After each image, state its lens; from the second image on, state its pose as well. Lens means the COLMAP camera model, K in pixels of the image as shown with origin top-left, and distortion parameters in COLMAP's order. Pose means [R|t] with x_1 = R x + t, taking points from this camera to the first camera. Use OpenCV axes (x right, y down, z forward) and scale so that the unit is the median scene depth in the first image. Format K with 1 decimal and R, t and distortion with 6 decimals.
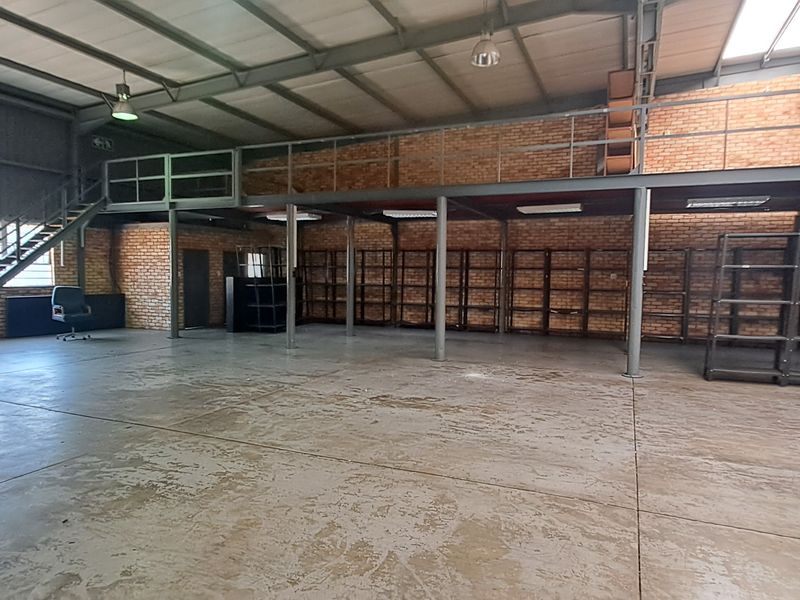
lens RADIAL K [[526.5, 0, 402.9], [0, 526.5, 303.6], [0, 0, 1]] dist [0.009114, -0.000313]
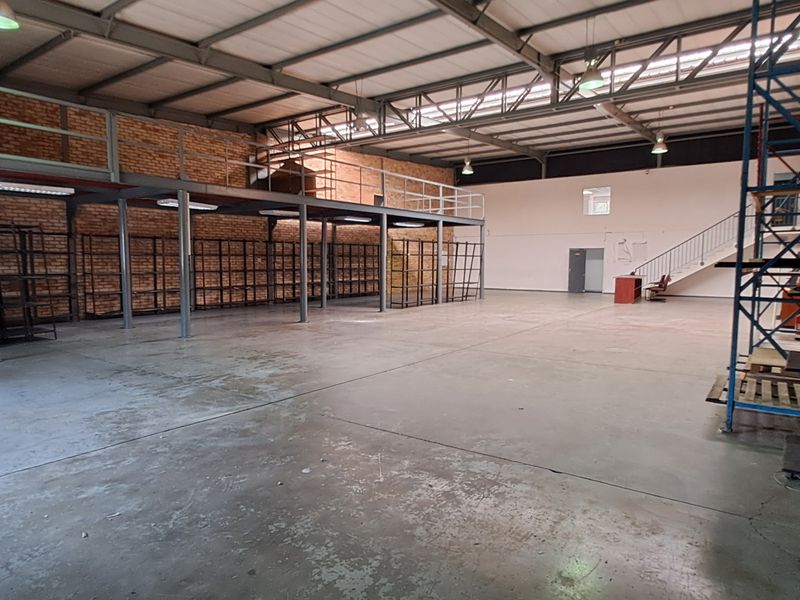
lens RADIAL K [[526.5, 0, 400.6], [0, 526.5, 302.7], [0, 0, 1]] dist [0.009114, -0.000313]
pose [[0.216050, -0.091955, 0.972042, -1.002838], [0.059334, 0.994952, 0.080934, -0.034023], [-0.974578, 0.040189, 0.220416, 0.369985]]
